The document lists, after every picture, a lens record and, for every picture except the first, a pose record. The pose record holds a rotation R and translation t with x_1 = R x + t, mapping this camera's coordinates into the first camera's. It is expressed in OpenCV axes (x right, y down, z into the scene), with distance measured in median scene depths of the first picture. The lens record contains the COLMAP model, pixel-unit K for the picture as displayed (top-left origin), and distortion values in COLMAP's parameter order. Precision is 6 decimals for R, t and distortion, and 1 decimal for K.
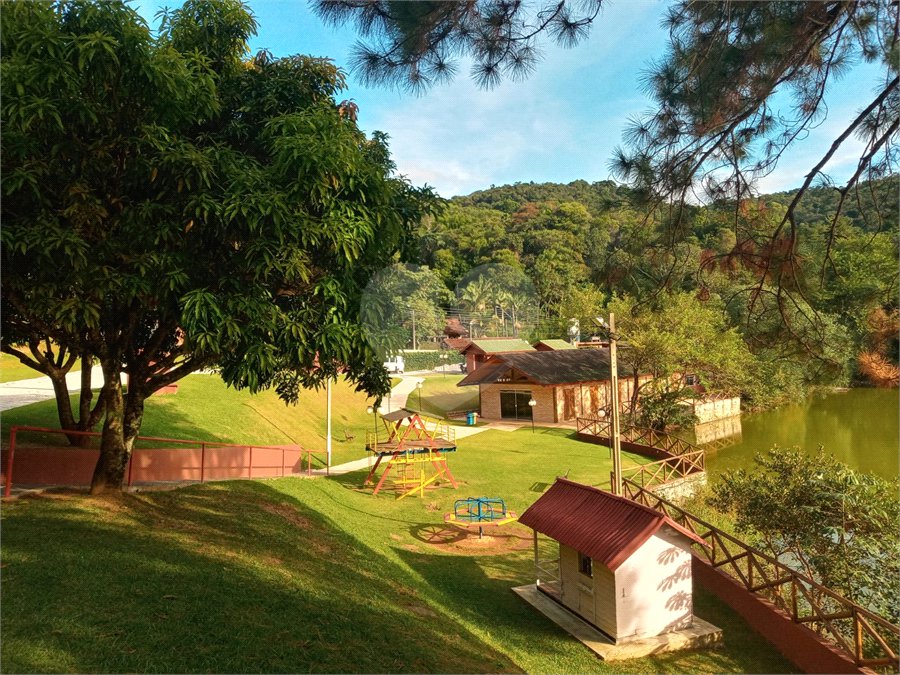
lens RADIAL K [[715.9, 0, 447.7], [0, 715.9, 343.1], [0, 0, 1]] dist [0.028064, -0.035499]
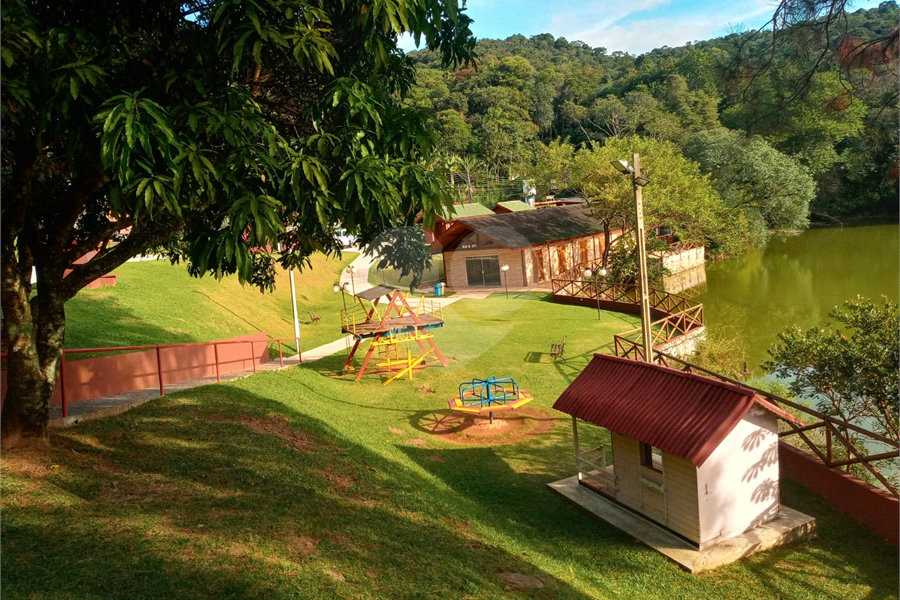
lens RADIAL K [[712.3, 0, 452.4], [0, 712.3, 308.9], [0, 0, 1]] dist [0.049409, -0.082230]
pose [[0.994465, -0.074964, 0.073623, -0.056040], [0.064320, 0.988398, 0.137593, 0.008001], [-0.083083, -0.132096, 0.987749, 0.153997]]
